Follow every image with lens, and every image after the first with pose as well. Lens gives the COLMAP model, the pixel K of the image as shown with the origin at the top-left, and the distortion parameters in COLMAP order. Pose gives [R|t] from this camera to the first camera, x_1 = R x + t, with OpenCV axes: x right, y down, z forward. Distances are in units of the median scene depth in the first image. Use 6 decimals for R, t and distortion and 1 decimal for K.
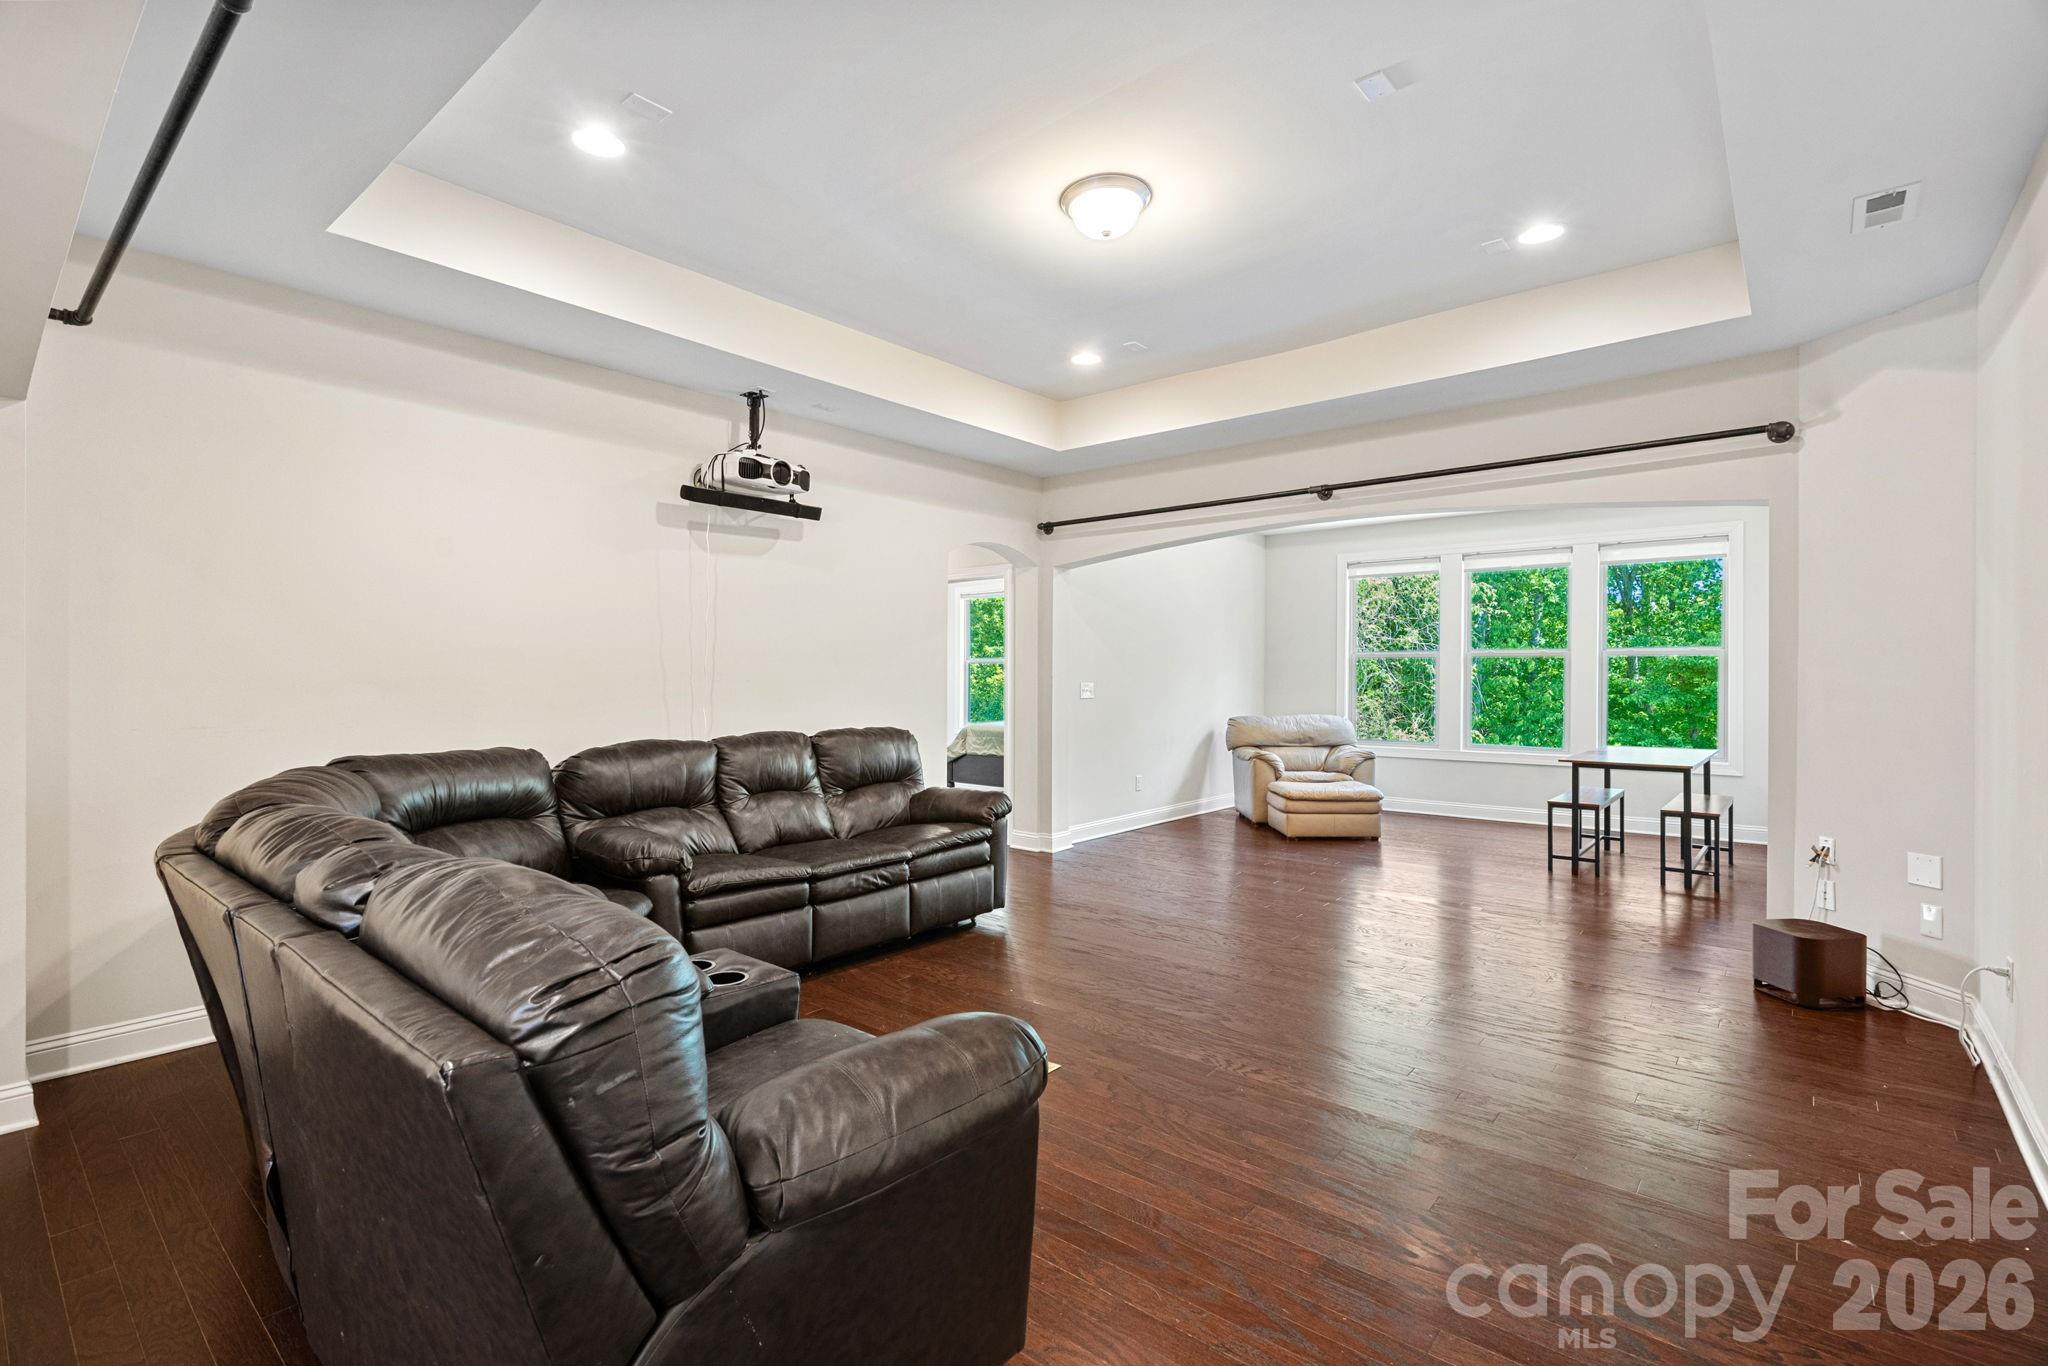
lens RADIAL K [[928.1, 0, 1013.4], [0, 928.1, 681.0], [0, 0, 1]] dist [-0.001969, 0.000163]
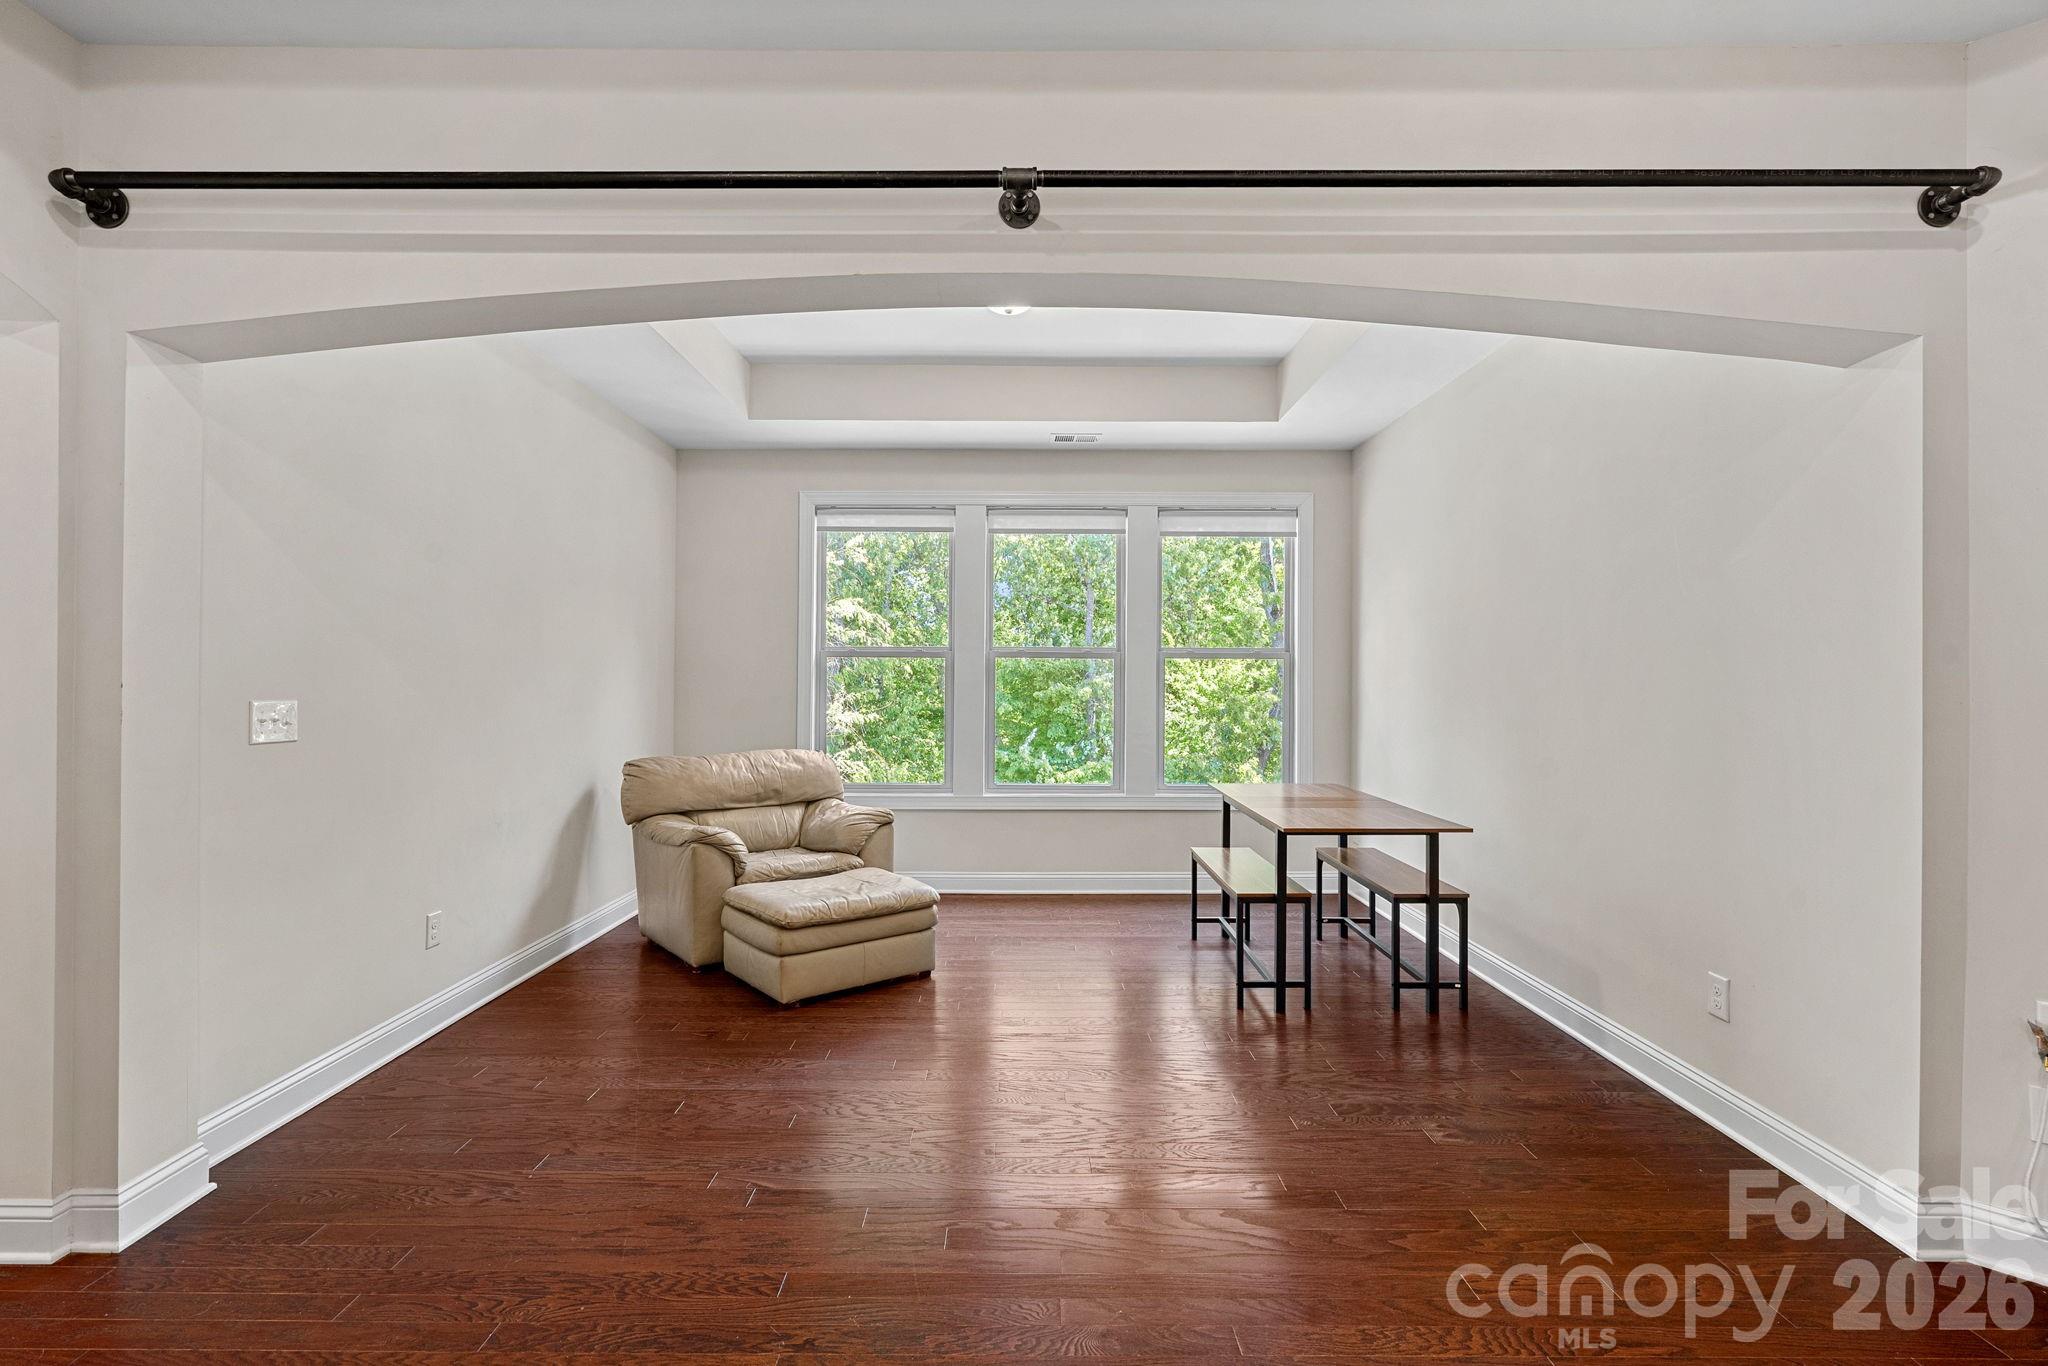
lens RADIAL K [[928.1, 0, 1013.4], [0, 928.1, 681.0], [0, 0, 1]] dist [-0.001969, 0.000163]
pose [[0.759763, 0.004204, 0.650186, 0.058998], [0.003796, 0.999933, -0.010901, -0.000777], [-0.650189, 0.010751, 0.759697, 0.497380]]
